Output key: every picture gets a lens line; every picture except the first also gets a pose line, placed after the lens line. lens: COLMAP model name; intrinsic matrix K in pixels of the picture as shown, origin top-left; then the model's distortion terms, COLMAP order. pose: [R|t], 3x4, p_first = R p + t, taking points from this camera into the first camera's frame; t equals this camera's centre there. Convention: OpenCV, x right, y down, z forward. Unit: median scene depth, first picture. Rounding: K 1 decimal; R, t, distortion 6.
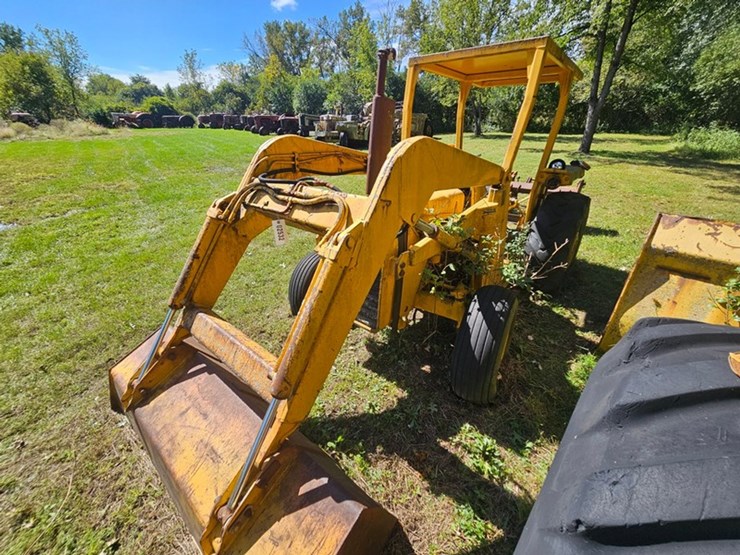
lens RADIAL K [[302.3, 0, 367.5], [0, 302.3, 275.5], [0, 0, 1]] dist [-0.000690, 0.000962]
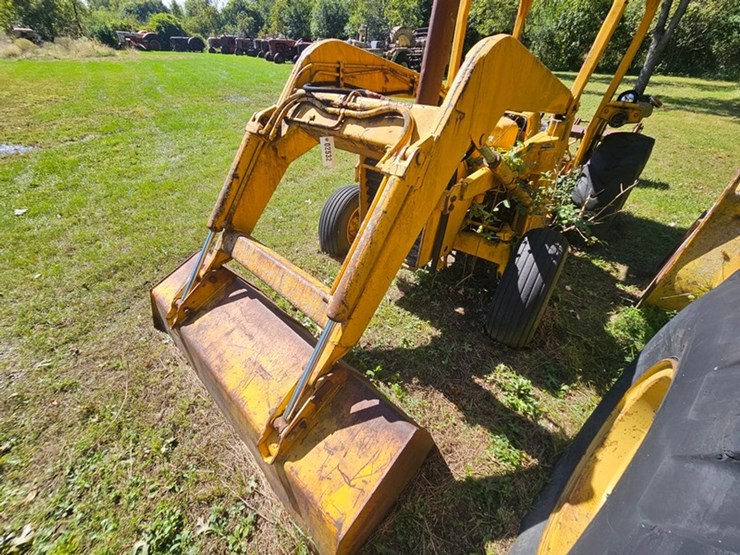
lens RADIAL K [[300.8, 0, 366.8], [0, 300.8, 274.3], [0, 0, 1]] dist [-0.000650, 0.000009]
pose [[0.997632, 0.060862, -0.032028, -0.101933], [-0.054833, 0.984978, 0.163741, 0.056209], [0.041513, -0.161597, 0.985983, 0.043742]]
